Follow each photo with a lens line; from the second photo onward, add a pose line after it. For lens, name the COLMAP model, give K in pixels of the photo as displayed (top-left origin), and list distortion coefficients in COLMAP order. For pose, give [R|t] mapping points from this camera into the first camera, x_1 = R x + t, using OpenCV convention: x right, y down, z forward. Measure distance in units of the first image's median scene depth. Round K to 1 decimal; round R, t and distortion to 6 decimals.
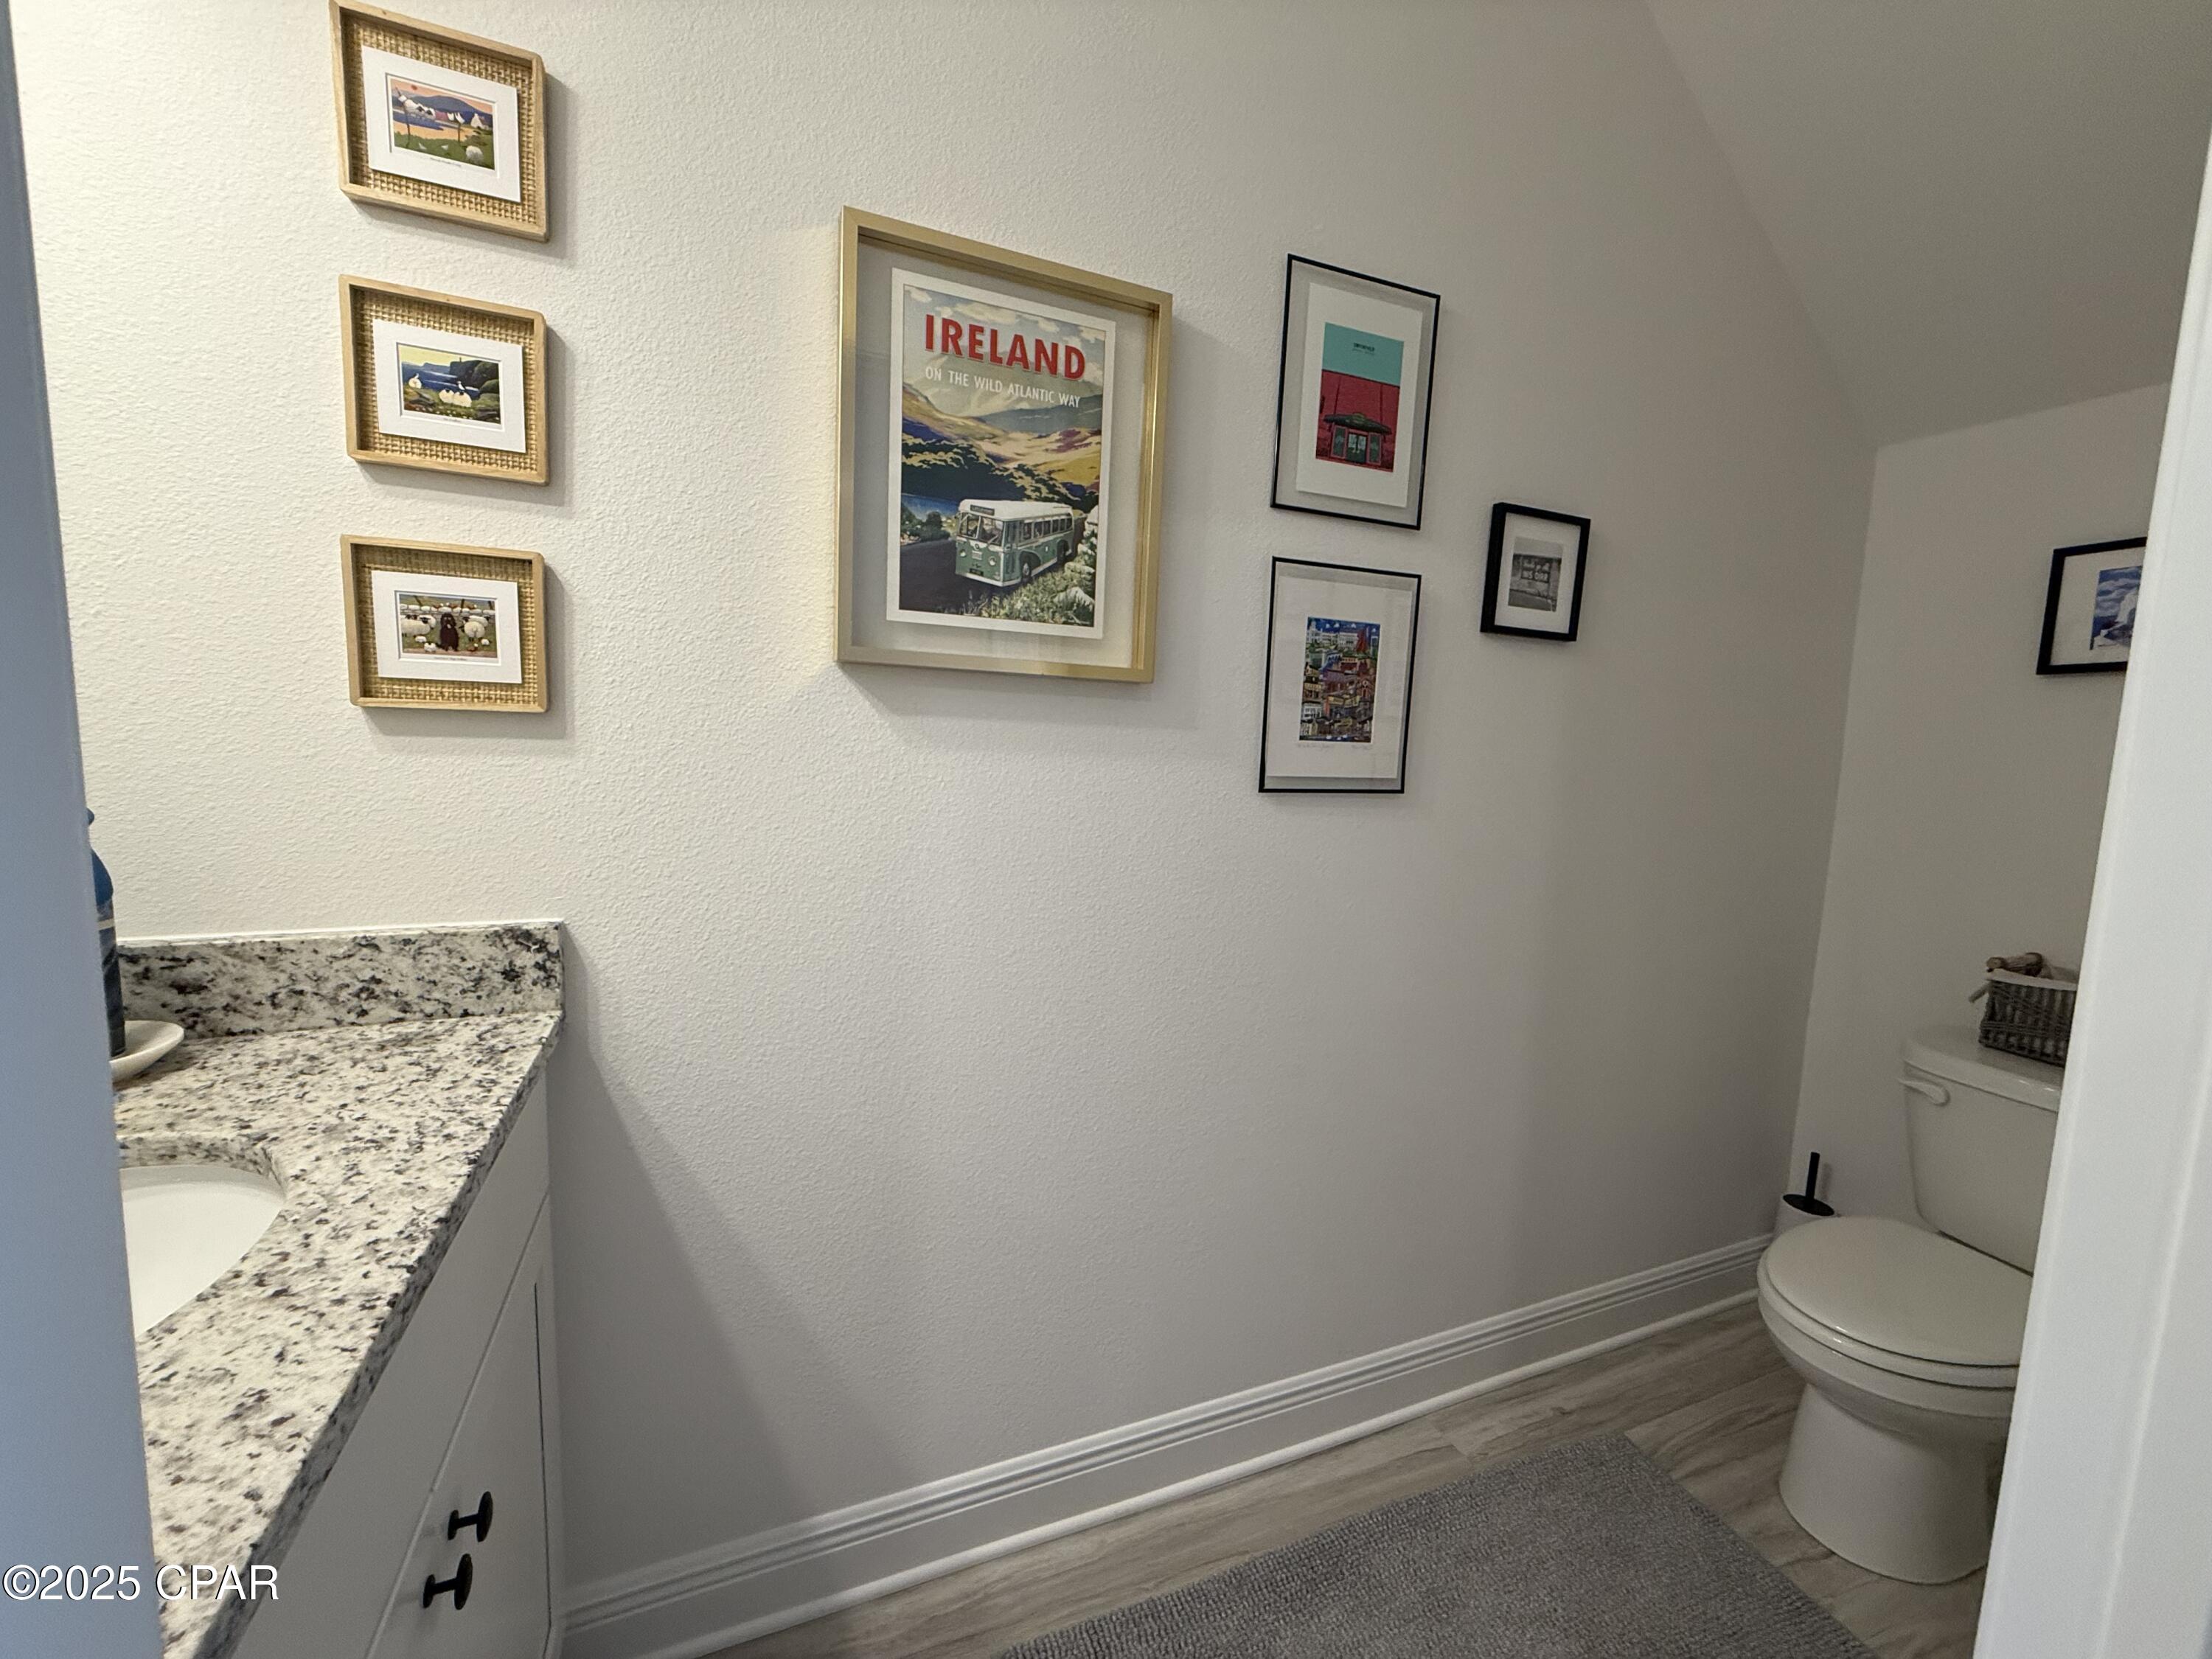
lens RADIAL K [[875.5, 0, 1094.0], [0, 875.5, 830.6], [0, 0, 1]] dist [-0.002456, 0.000481]
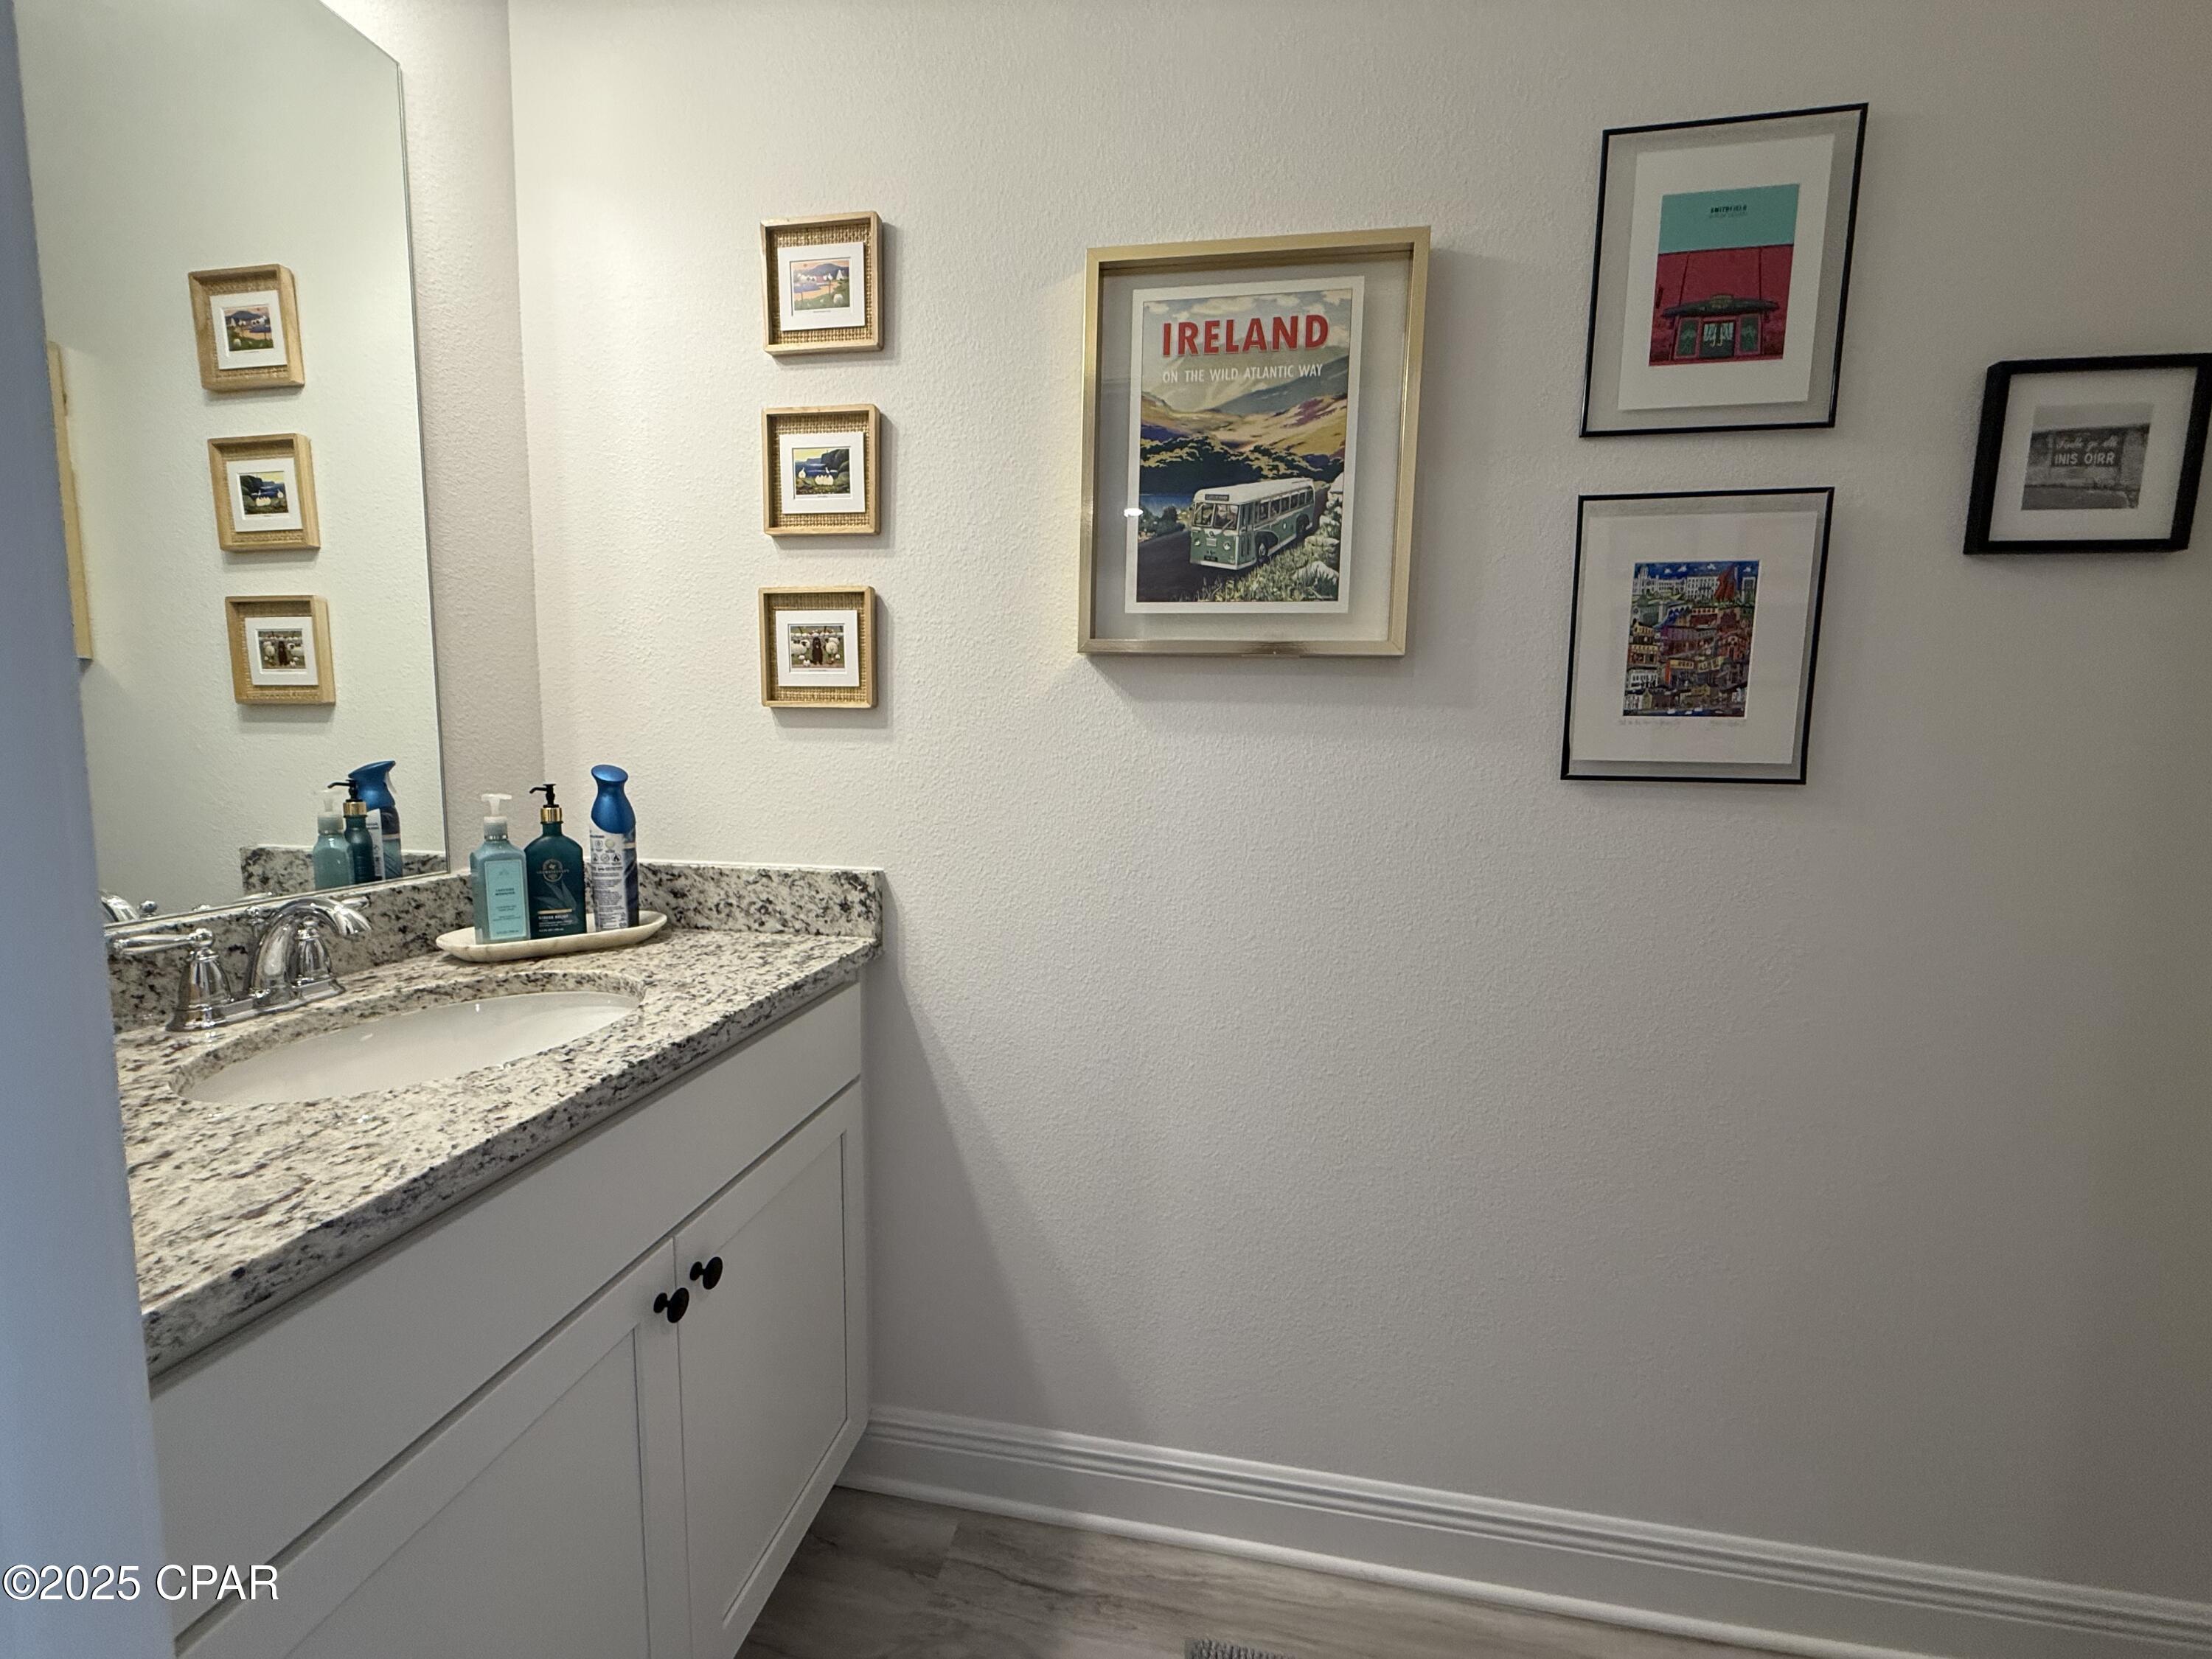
lens RADIAL K [[875.5, 0, 1124.4], [0, 875.5, 835.5], [0, 0, 1]] dist [-0.002456, 0.000481]
pose [[0.846059, 0.031697, -0.532146, 0.346023], [-0.045883, 0.998856, -0.013454, 0.049047], [0.531111, 0.035800, 0.846545, 0.090090]]
